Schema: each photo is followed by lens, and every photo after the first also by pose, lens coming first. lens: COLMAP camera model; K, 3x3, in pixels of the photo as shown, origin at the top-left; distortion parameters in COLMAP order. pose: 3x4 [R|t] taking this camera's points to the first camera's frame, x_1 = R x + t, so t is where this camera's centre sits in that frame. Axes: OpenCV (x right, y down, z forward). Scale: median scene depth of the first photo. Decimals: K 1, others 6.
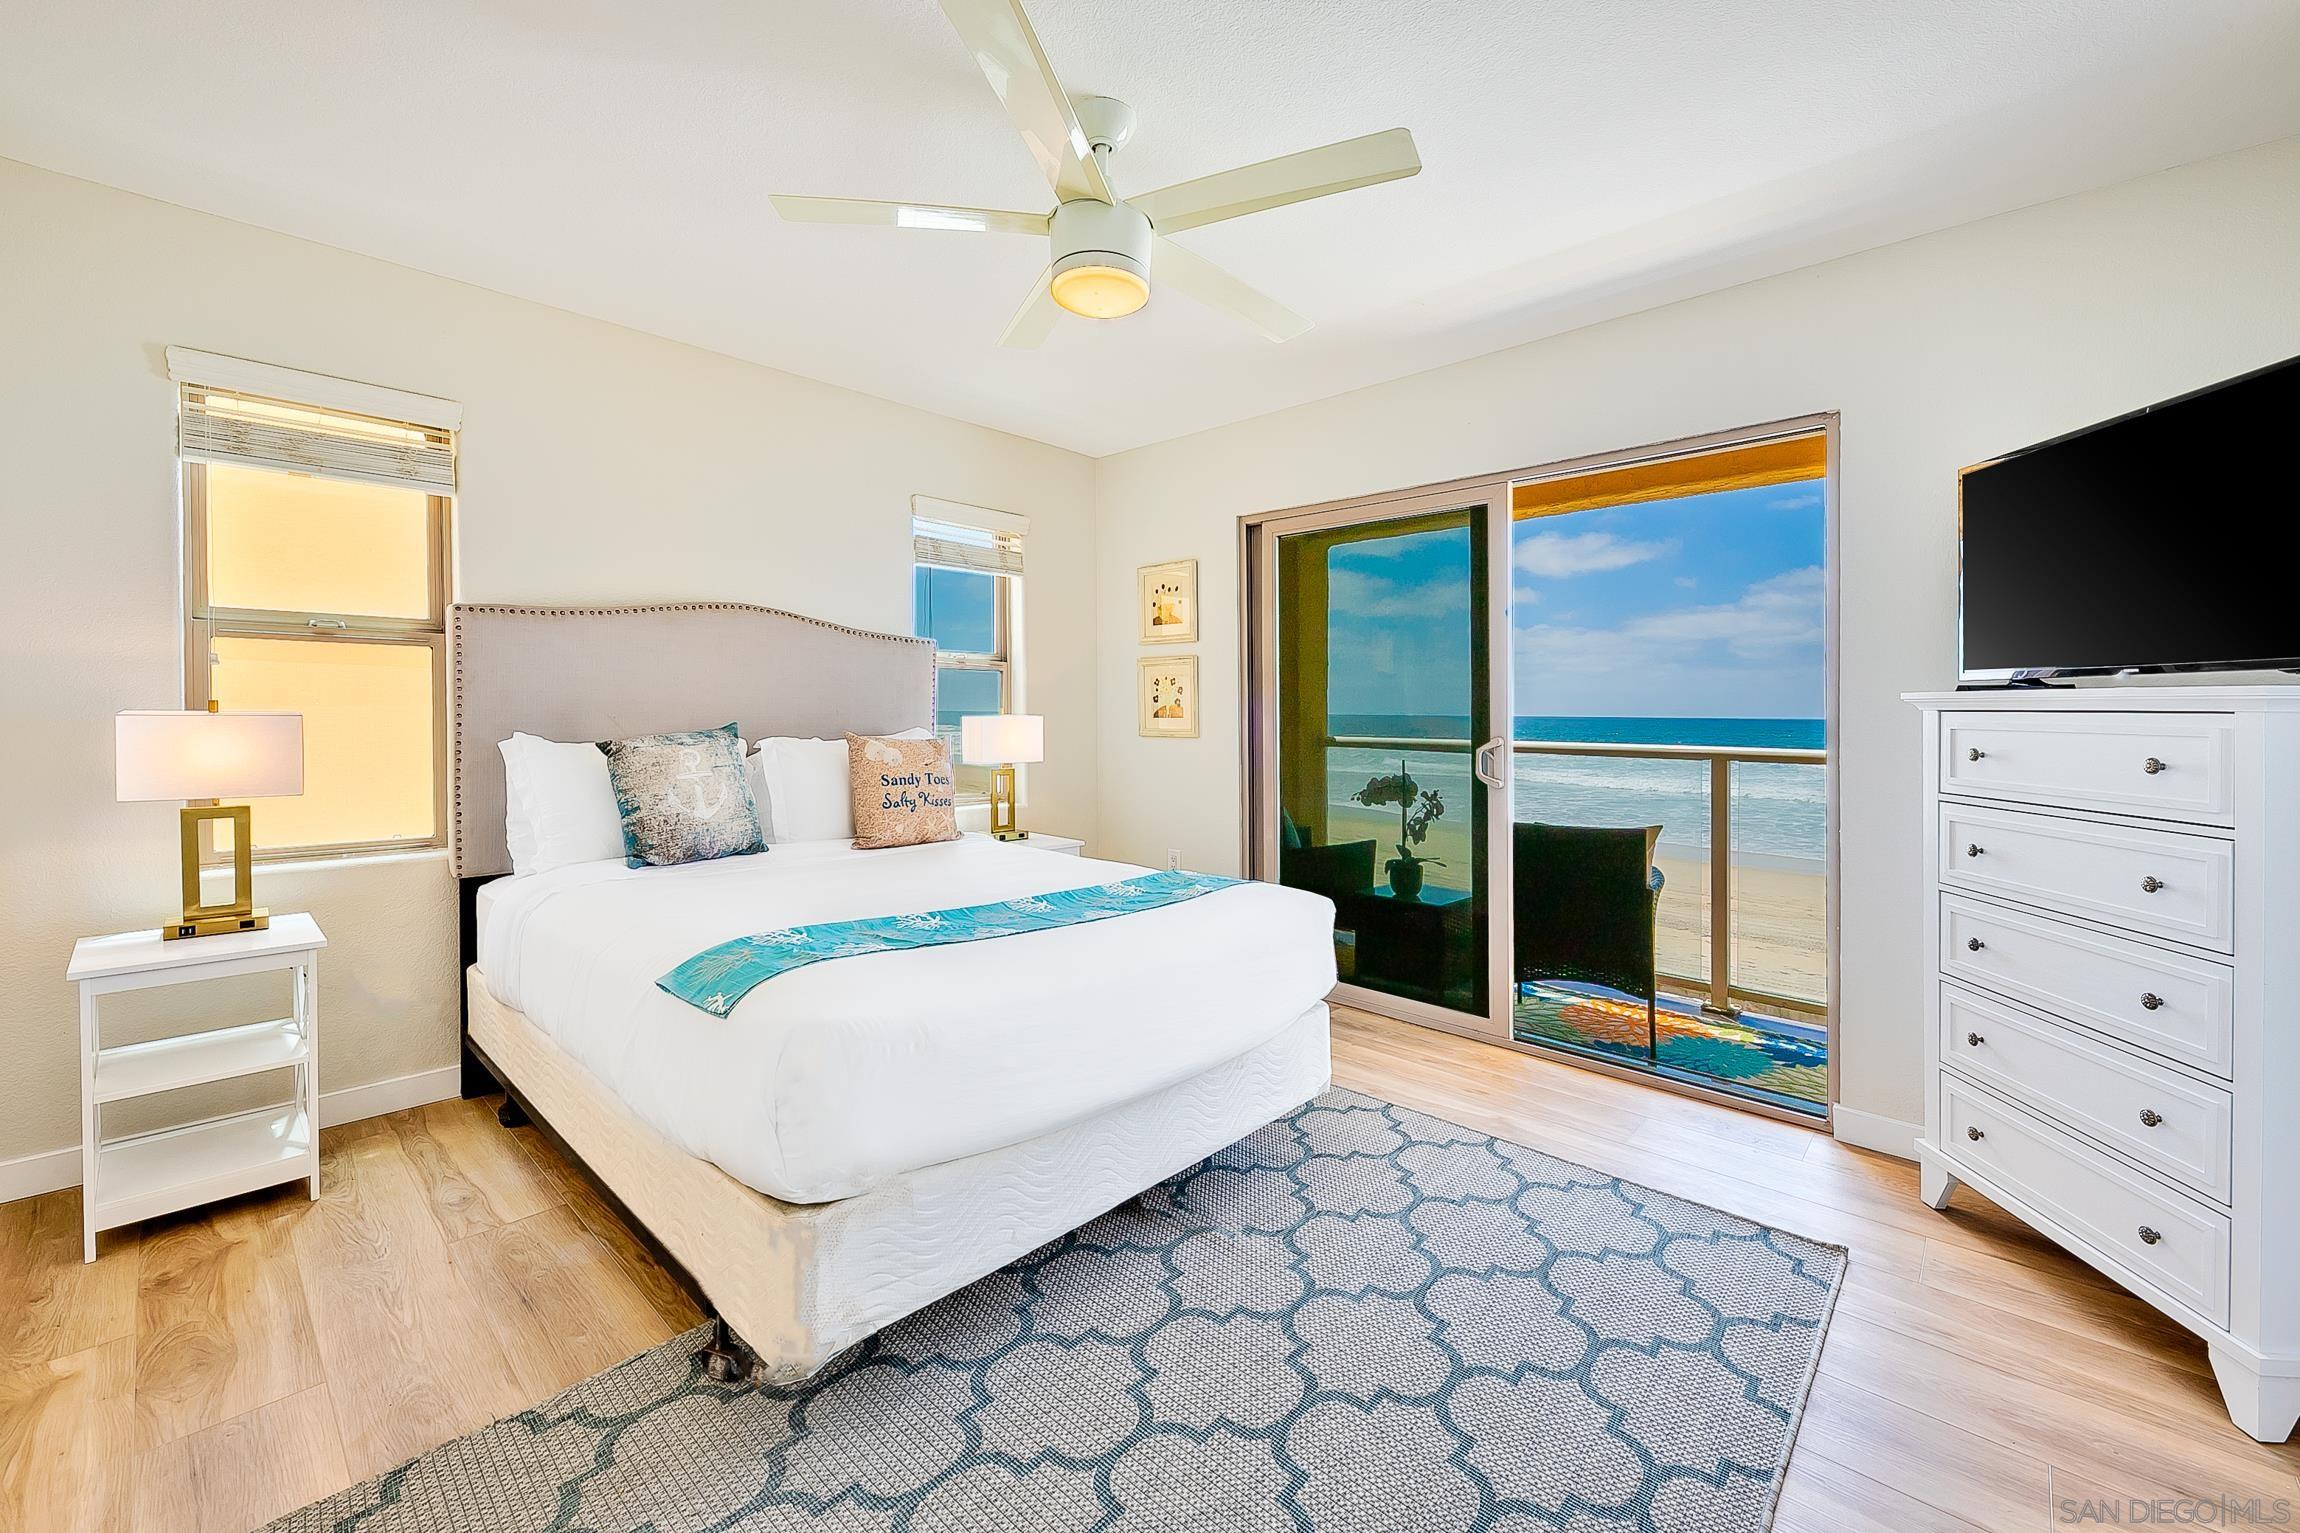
lens RADIAL K [[928.1, 0, 1158.4], [0, 928.1, 723.5], [0, 0, 1]] dist [0.000177, -0.000540]
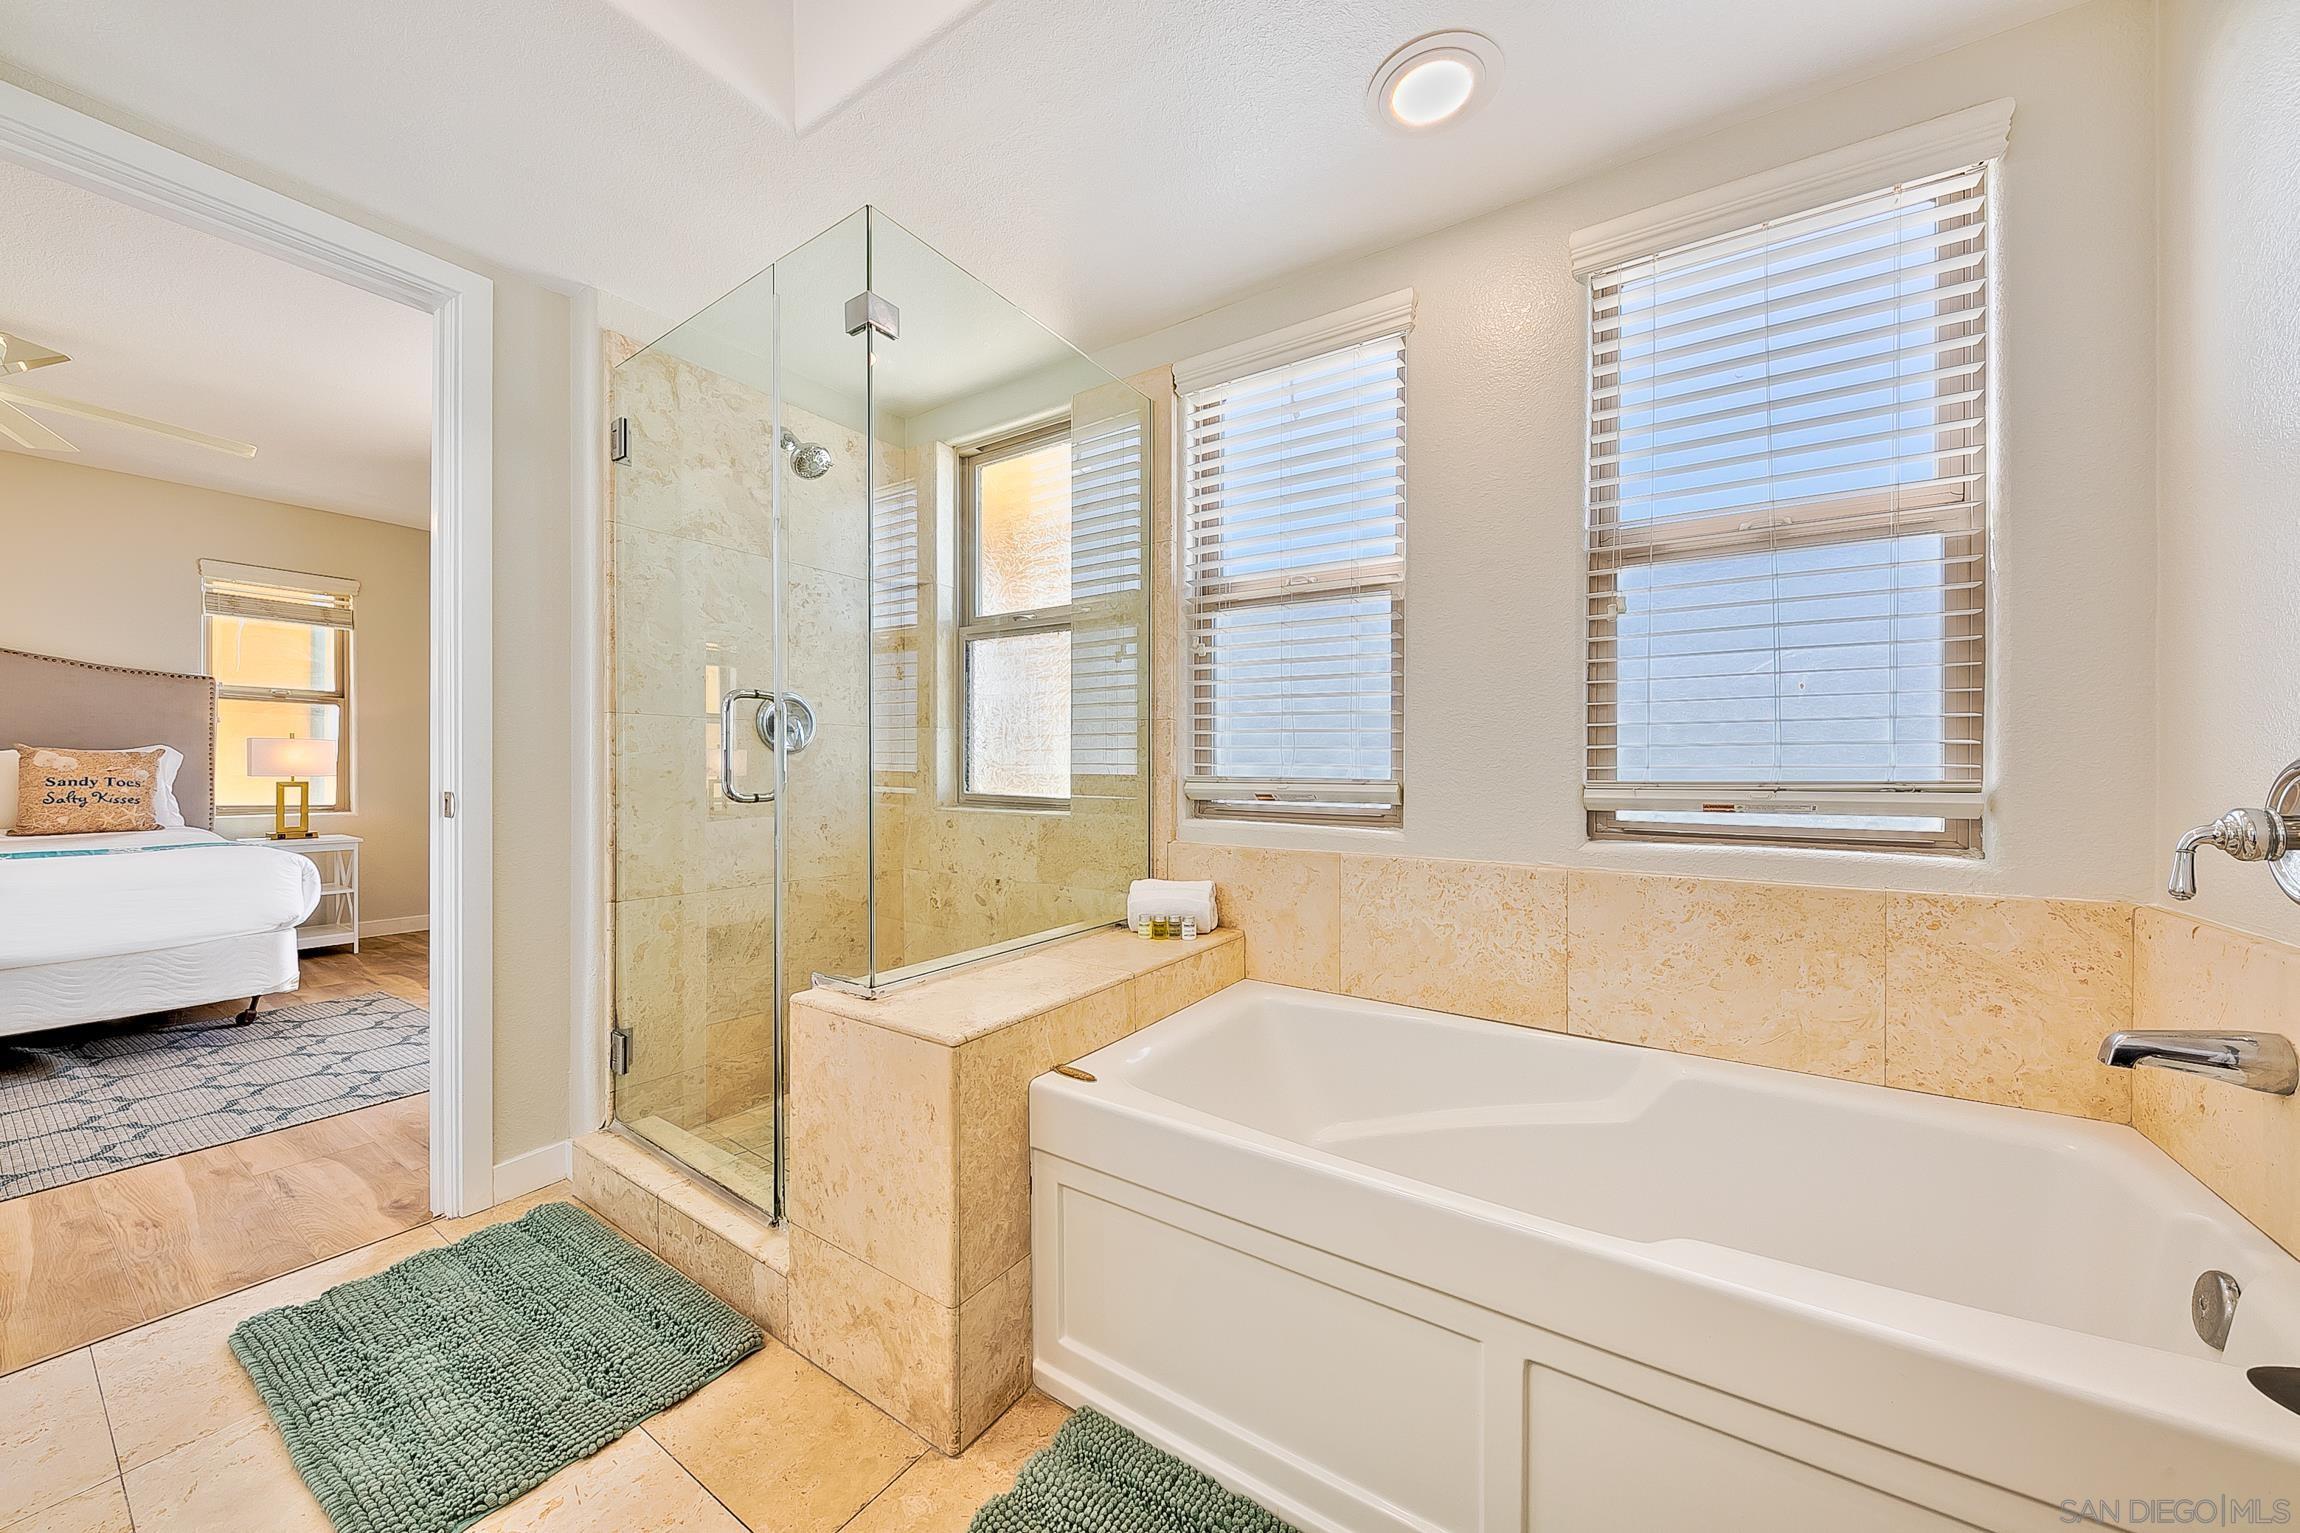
lens RADIAL K [[804.7, 0, 1183.8], [0, 804.7, 768.5], [0, 0, 1]] dist [-0.009562, -0.000214]
pose [[0.981193, -0.001268, 0.193027, 1.174419], [0.003465, 0.999933, -0.011046, 0.069481], [-0.193000, 0.011507, 0.981131, -0.409472]]
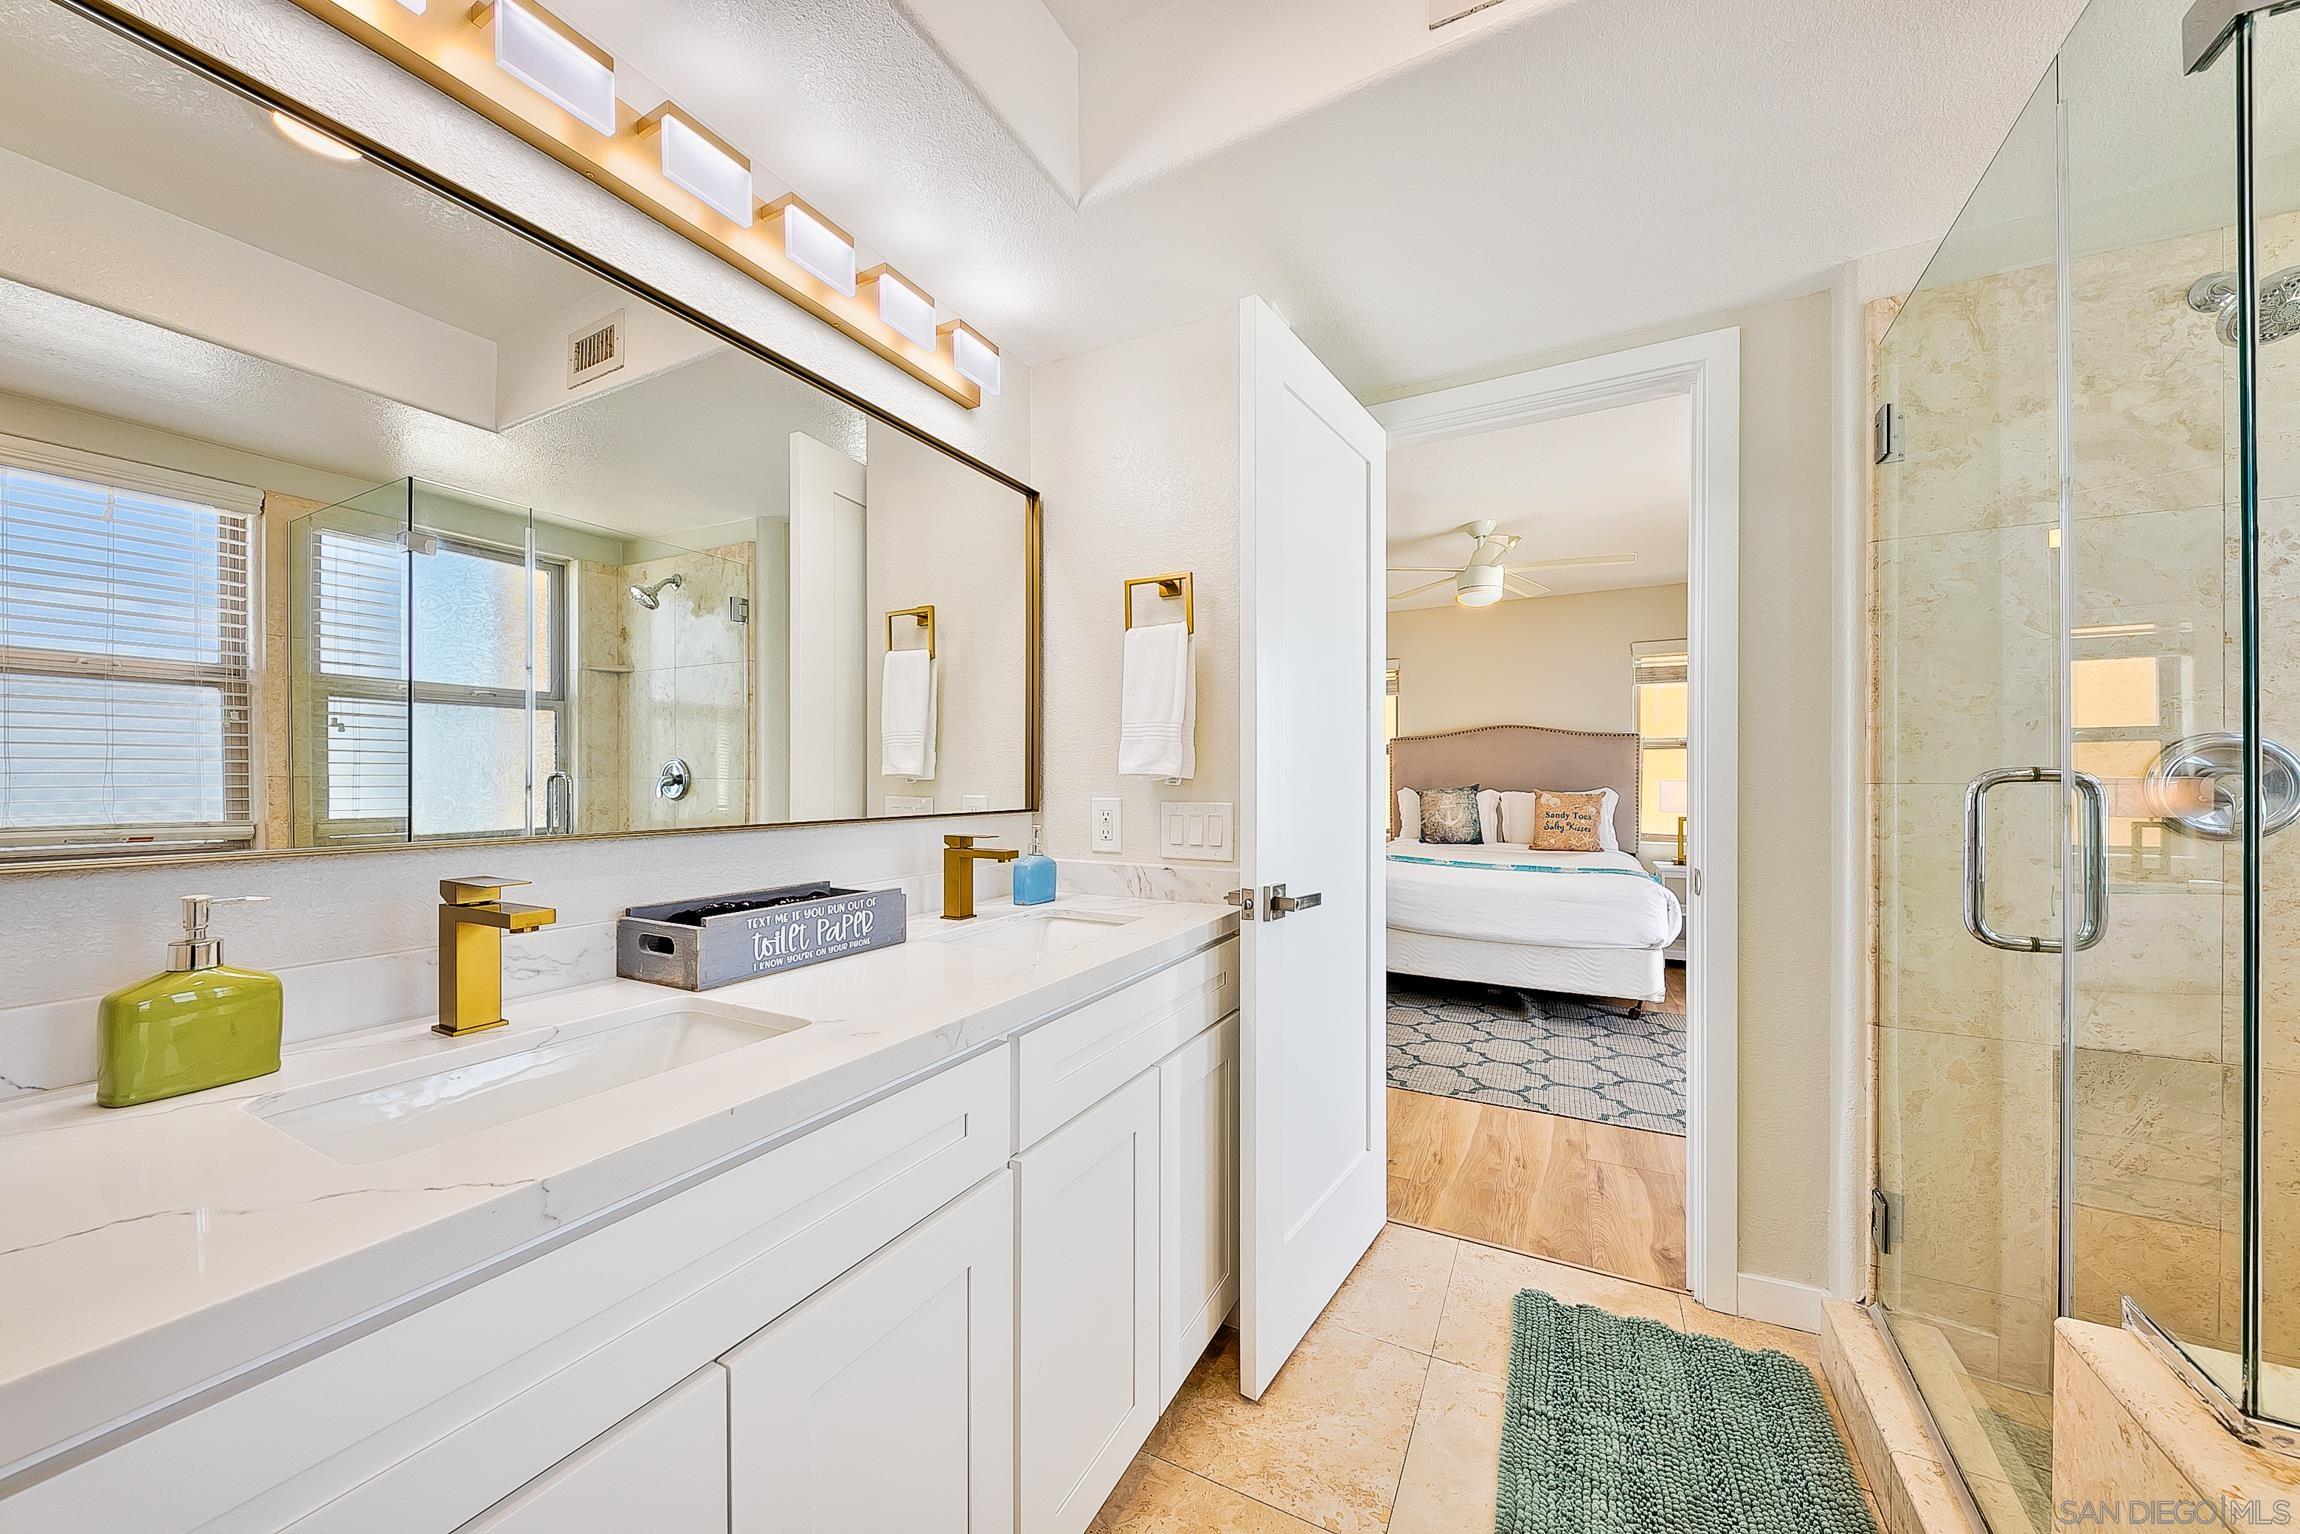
lens RADIAL K [[797.8, 0, 1141.3], [0, 797.8, 779.8], [0, 0, 1]] dist [0.002343, -0.004884]
pose [[0.261609, -0.005746, -0.965157, 1.217004], [-0.013083, 0.999869, -0.009499, 0.019191], [0.965085, 0.015112, 0.261499, -0.254281]]
